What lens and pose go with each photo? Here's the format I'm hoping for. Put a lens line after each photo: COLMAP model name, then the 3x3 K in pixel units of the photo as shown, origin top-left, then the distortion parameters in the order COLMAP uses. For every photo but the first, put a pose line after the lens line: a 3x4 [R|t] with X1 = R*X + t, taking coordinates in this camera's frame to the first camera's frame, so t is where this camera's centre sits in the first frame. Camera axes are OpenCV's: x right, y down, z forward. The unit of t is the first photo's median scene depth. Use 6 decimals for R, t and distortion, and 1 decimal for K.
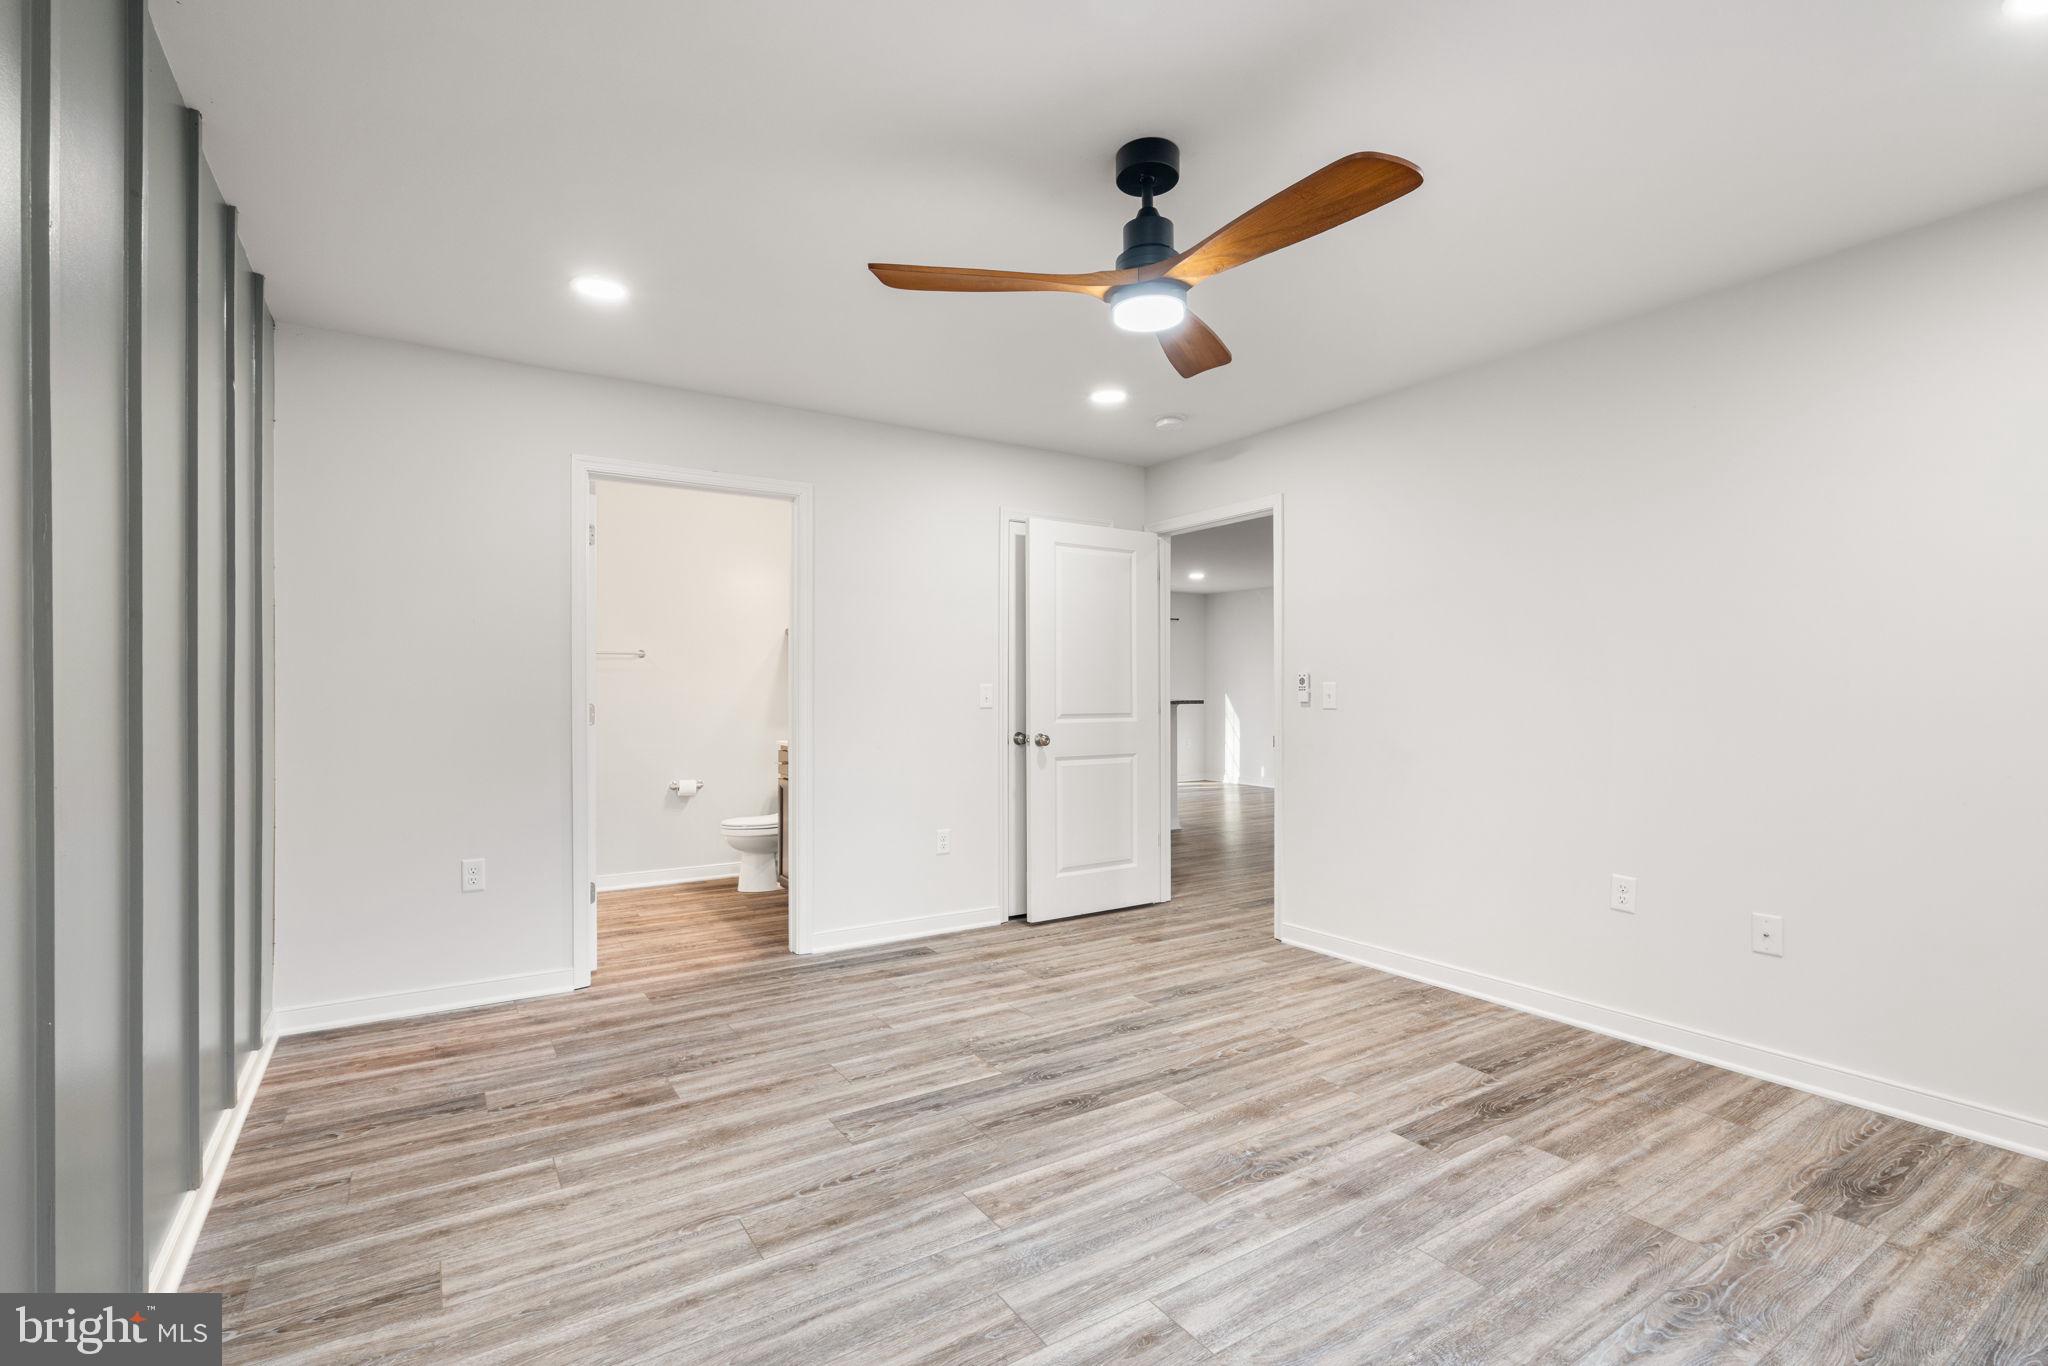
lens RADIAL K [[921.1, 0, 1022.0], [0, 921.1, 684.4], [0, 0, 1]] dist [-0.004623, 0.002946]
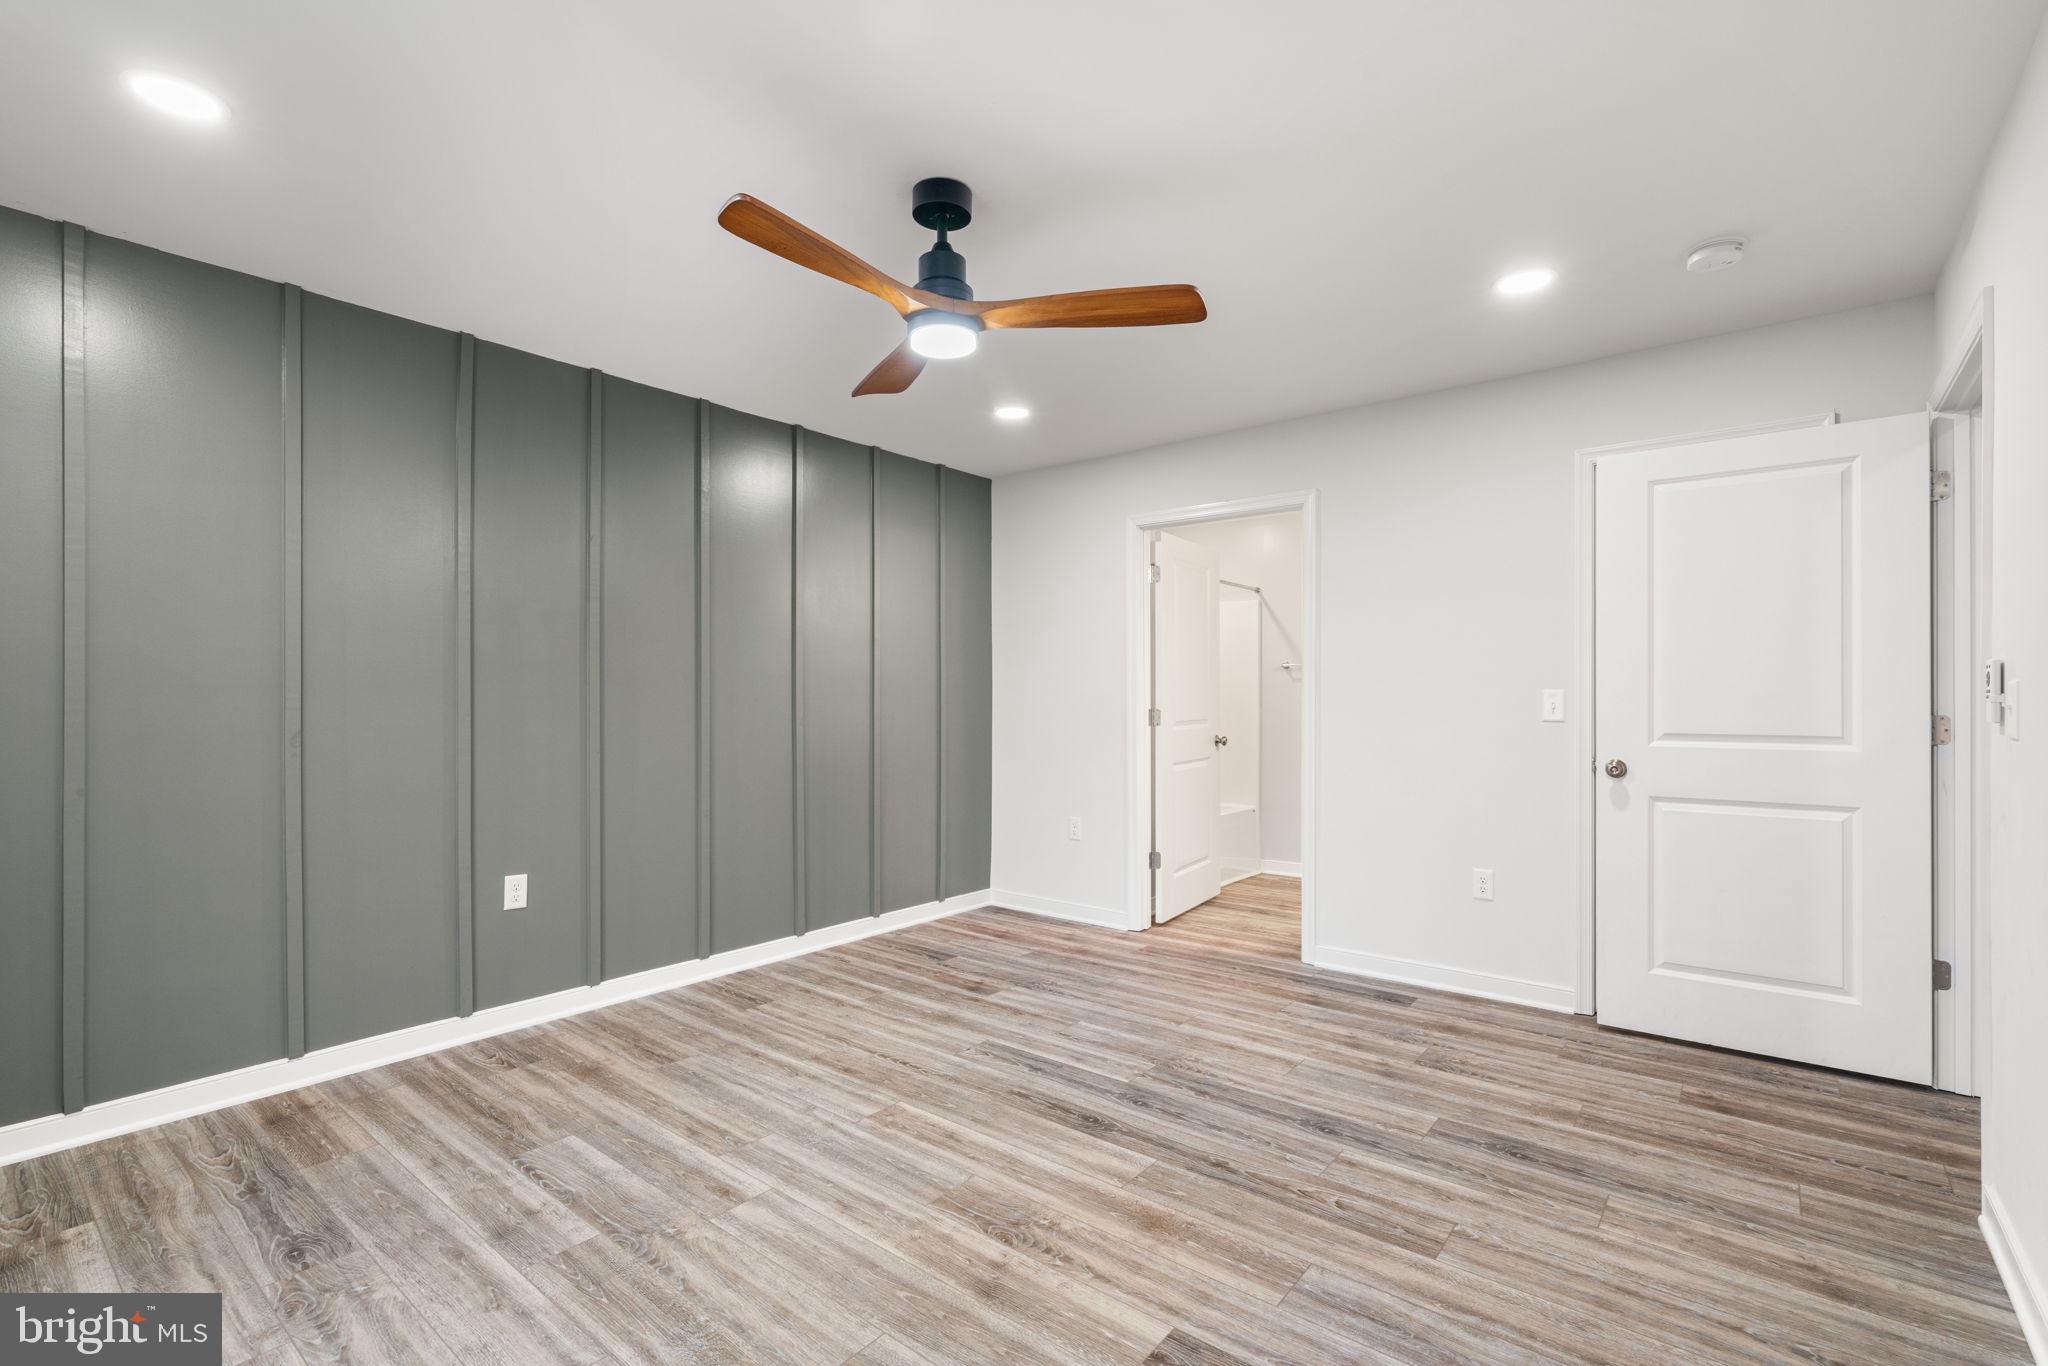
lens RADIAL K [[921.1, 0, 1026.9], [0, 921.1, 694.4], [0, 0, 1]] dist [-0.004623, 0.002946]
pose [[0.313523, -0.006358, -0.949559, 0.853040], [0.010325, 0.999941, -0.003286, 0.002543], [0.949525, -0.008773, 0.313570, 0.557418]]
